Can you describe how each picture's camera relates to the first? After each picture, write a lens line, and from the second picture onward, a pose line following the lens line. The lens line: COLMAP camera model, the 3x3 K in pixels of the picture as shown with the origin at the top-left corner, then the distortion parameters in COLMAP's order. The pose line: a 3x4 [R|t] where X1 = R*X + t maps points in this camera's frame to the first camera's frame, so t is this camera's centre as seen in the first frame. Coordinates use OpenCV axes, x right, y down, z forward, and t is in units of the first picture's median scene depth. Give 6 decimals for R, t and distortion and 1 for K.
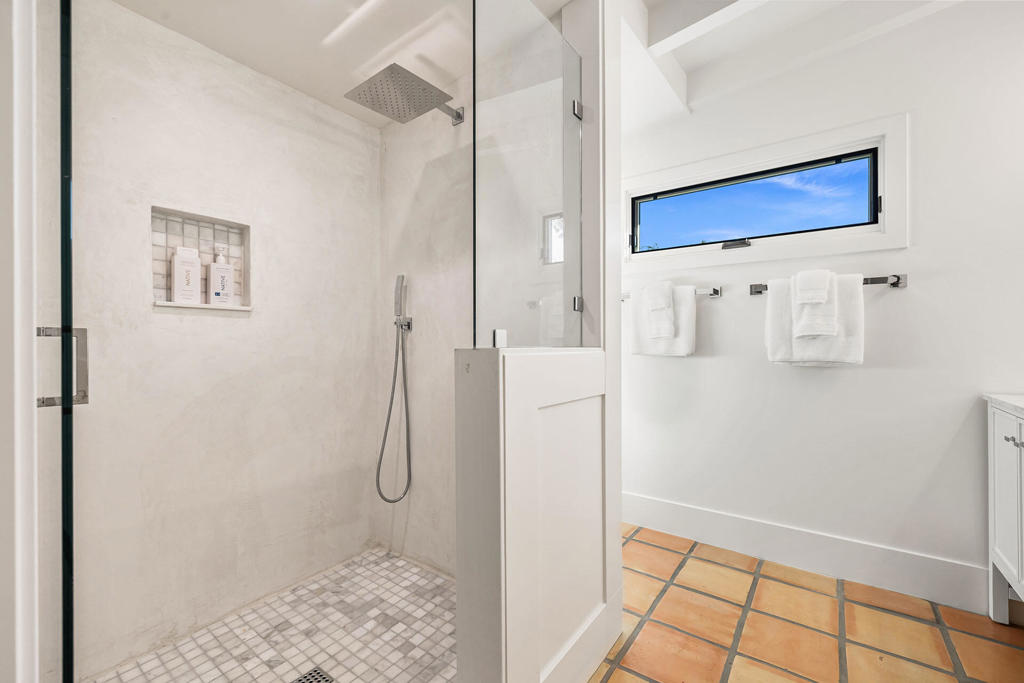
lens RADIAL K [[432.5, 0, 508.7], [0, 432.5, 339.4], [0, 0, 1]] dist [0.000539, 0.000562]
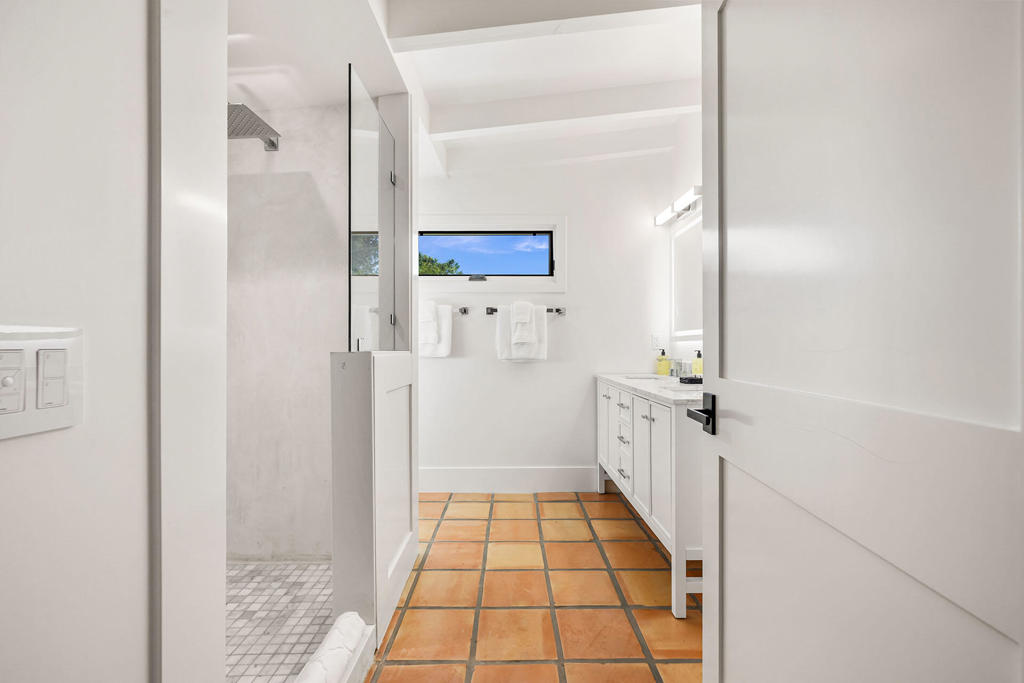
lens RADIAL K [[432.5, 0, 508.7], [0, 432.5, 339.4], [0, 0, 1]] dist [0.000539, 0.000562]
pose [[0.807875, 0.008475, 0.589293, -0.281372], [-0.002796, 0.999940, -0.010547, -0.003916], [-0.589347, 0.006873, 0.807851, -0.262017]]
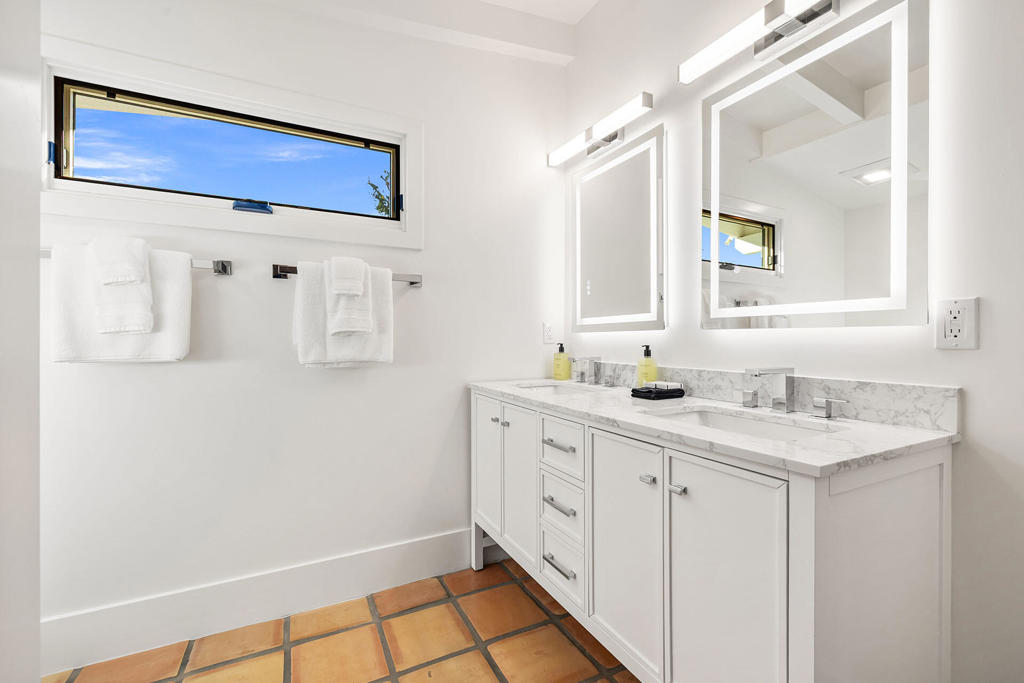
lens RADIAL K [[432.5, 0, 508.7], [0, 432.5, 339.4], [0, 0, 1]] dist [0.000539, 0.000562]
pose [[0.447726, 0.000386, 0.894171, 0.071667], [-0.006557, 0.999974, 0.002851, 0.001463], [-0.894147, -0.007139, 0.447717, 0.330217]]
